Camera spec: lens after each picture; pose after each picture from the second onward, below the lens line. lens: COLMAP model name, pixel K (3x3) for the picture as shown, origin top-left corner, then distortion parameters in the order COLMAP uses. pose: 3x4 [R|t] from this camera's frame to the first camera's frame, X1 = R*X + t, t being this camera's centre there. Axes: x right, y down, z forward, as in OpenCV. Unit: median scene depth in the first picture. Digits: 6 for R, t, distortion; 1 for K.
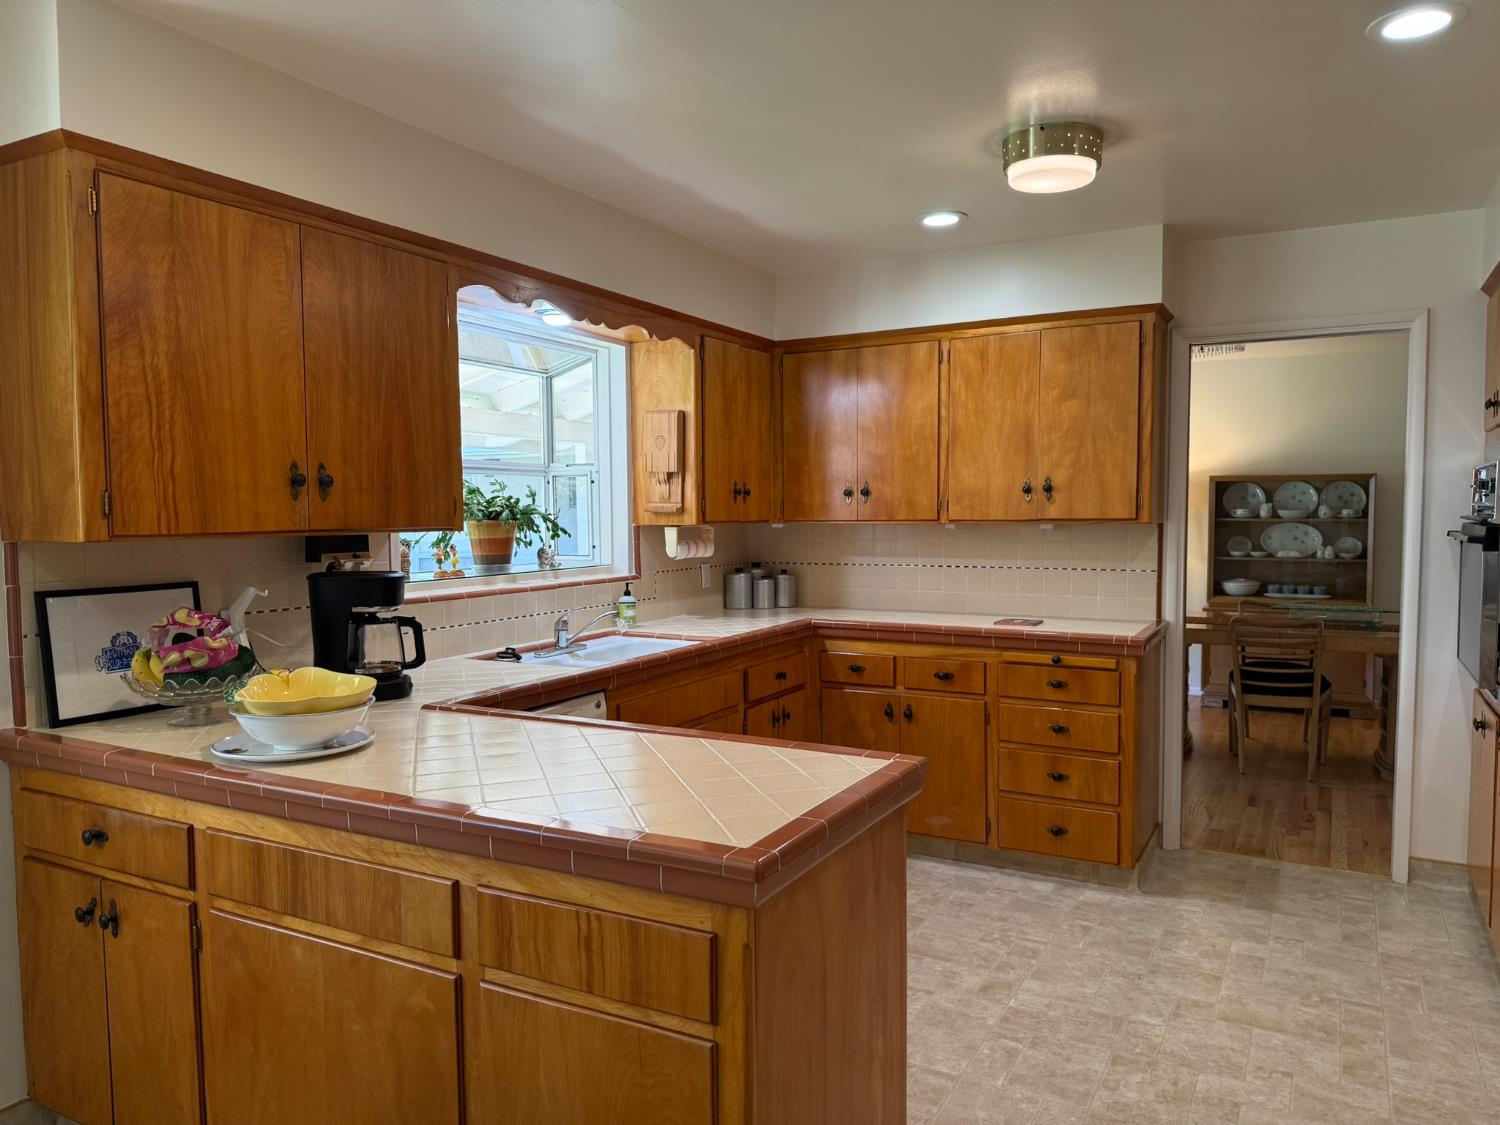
lens RADIAL K [[1063.9, 0, 749.8], [0, 1063.9, 541.1], [0, 0, 1]] dist [0.046255, -0.053838]
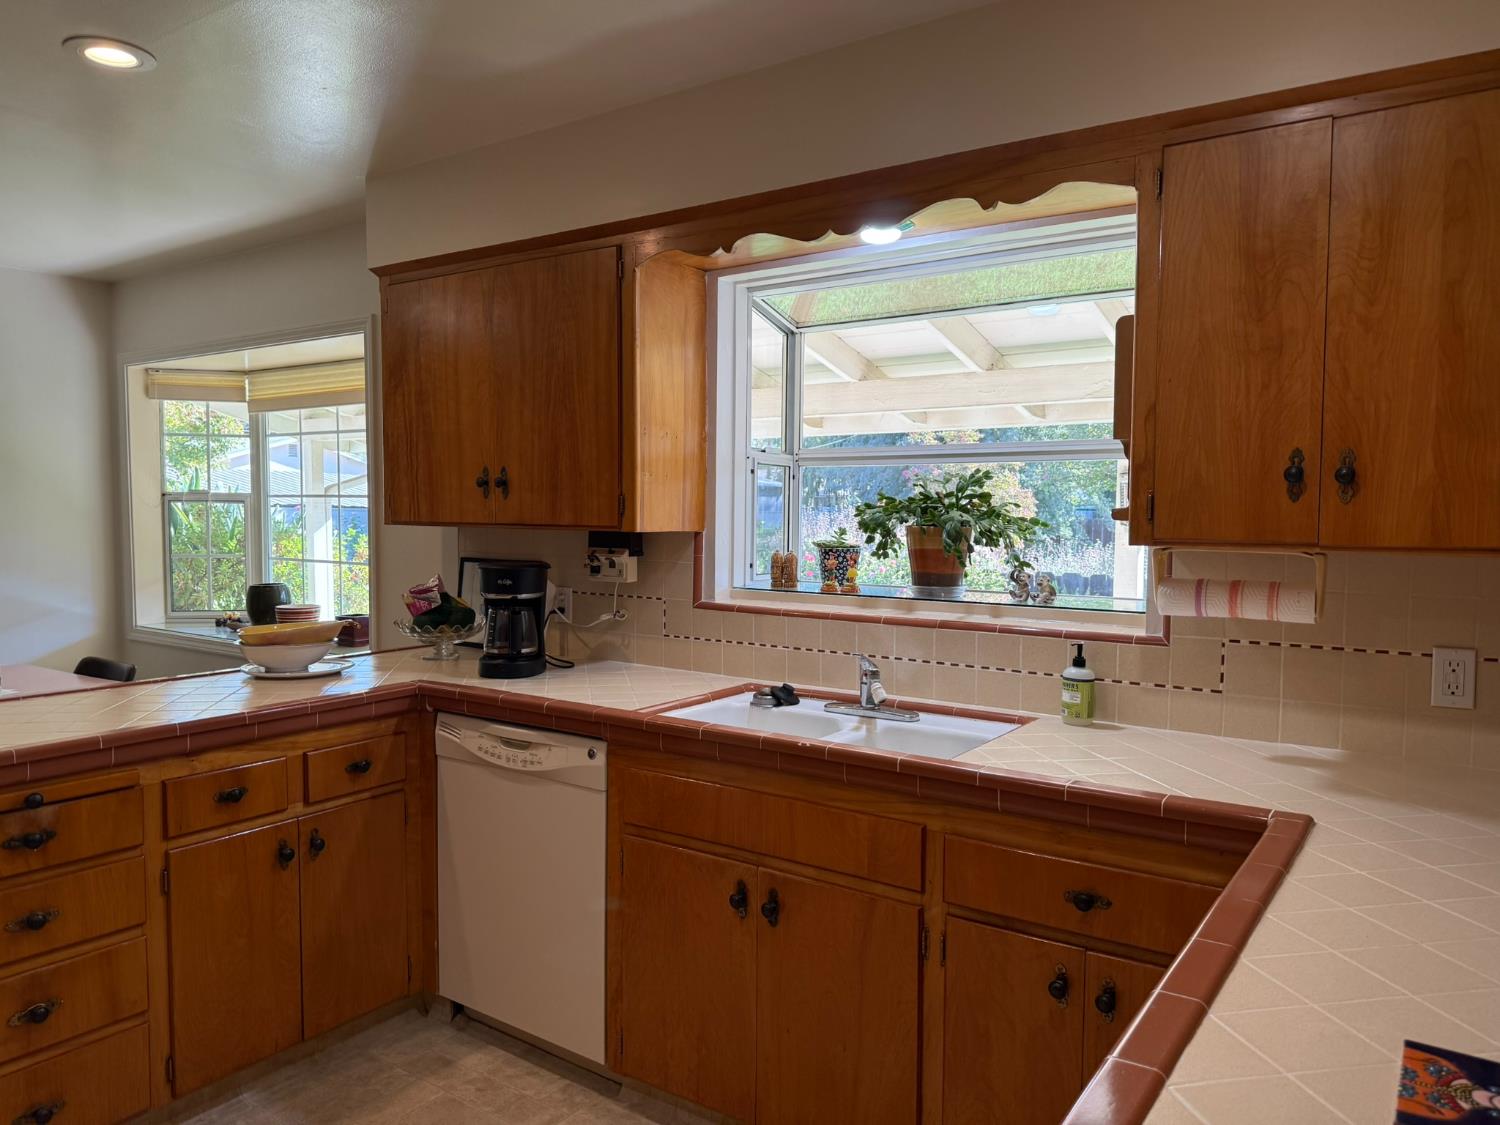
lens RADIAL K [[1045.7, 0, 747.6], [0, 1045.7, 568.5], [0, 0, 1]] dist [0.110577, -0.227494]
pose [[-0.115898, 0.064655, -0.991155, 0.622707], [-0.037530, 0.996882, 0.069417, -0.044666], [0.992552, 0.045244, -0.113110, 1.208911]]
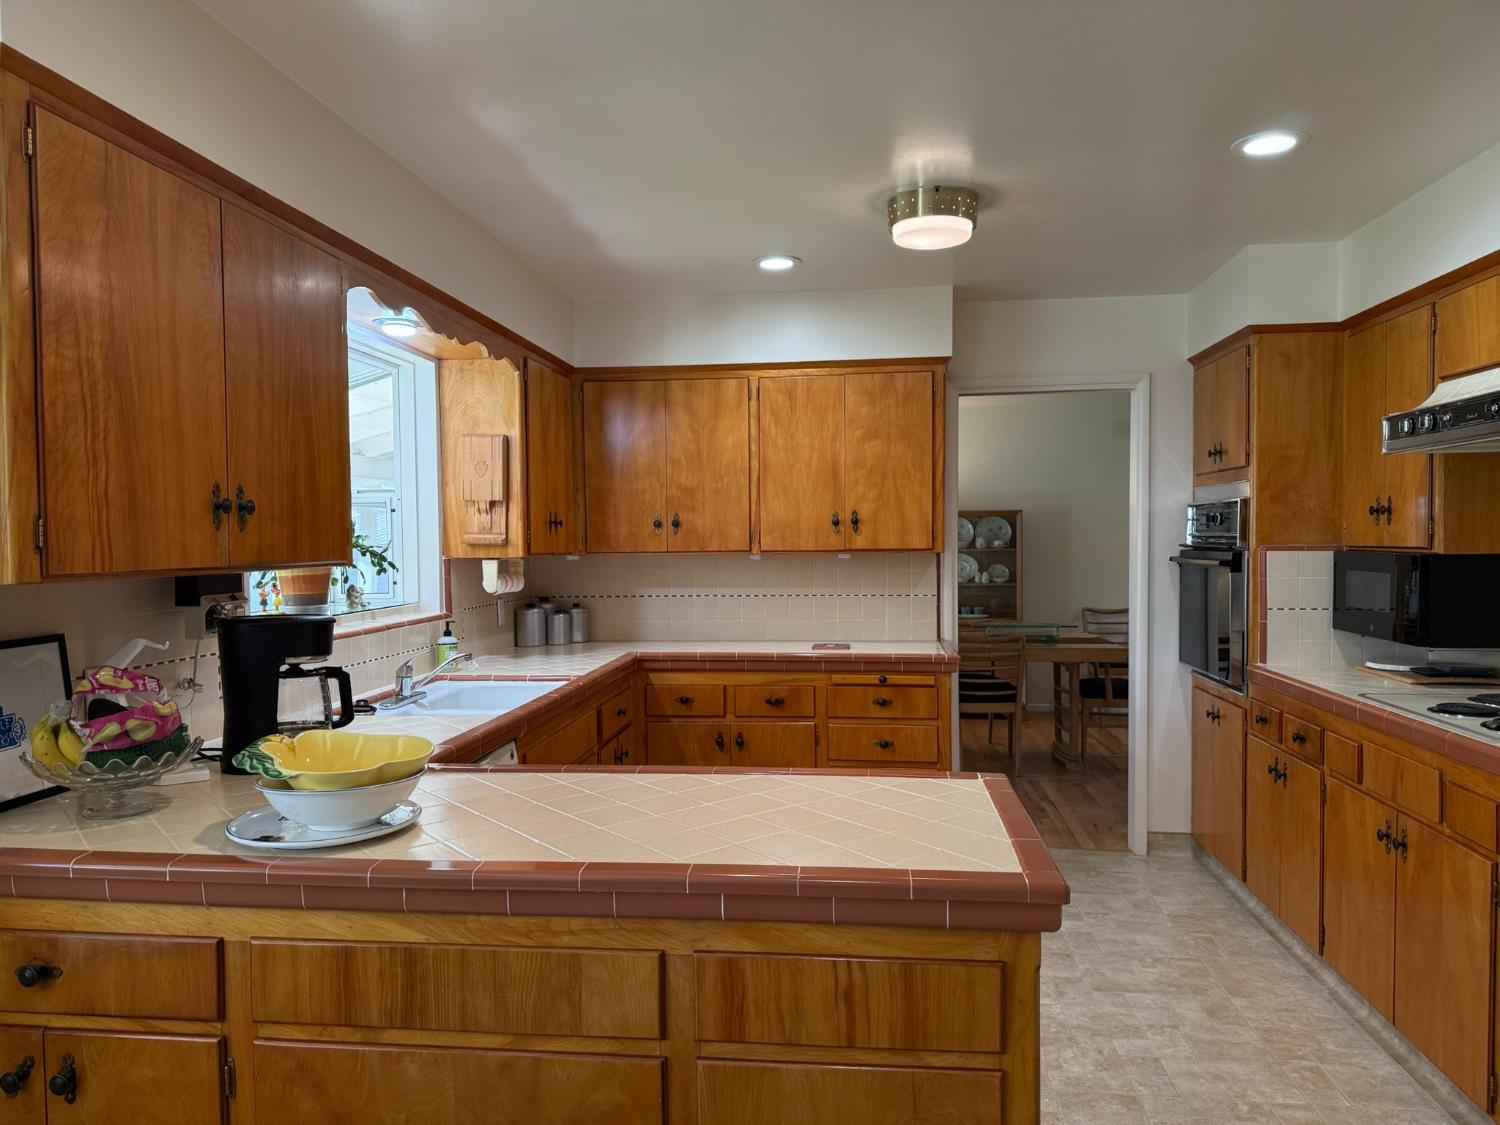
lens RADIAL K [[1063.9, 0, 749.8], [0, 1063.9, 541.1], [0, 0, 1]] dist [0.046255, -0.053838]
pose [[0.925334, -0.002044, 0.379148, -0.301793], [0.013610, 0.999520, -0.027829, -0.001096], [-0.378909, 0.030911, 0.924918, 0.071071]]
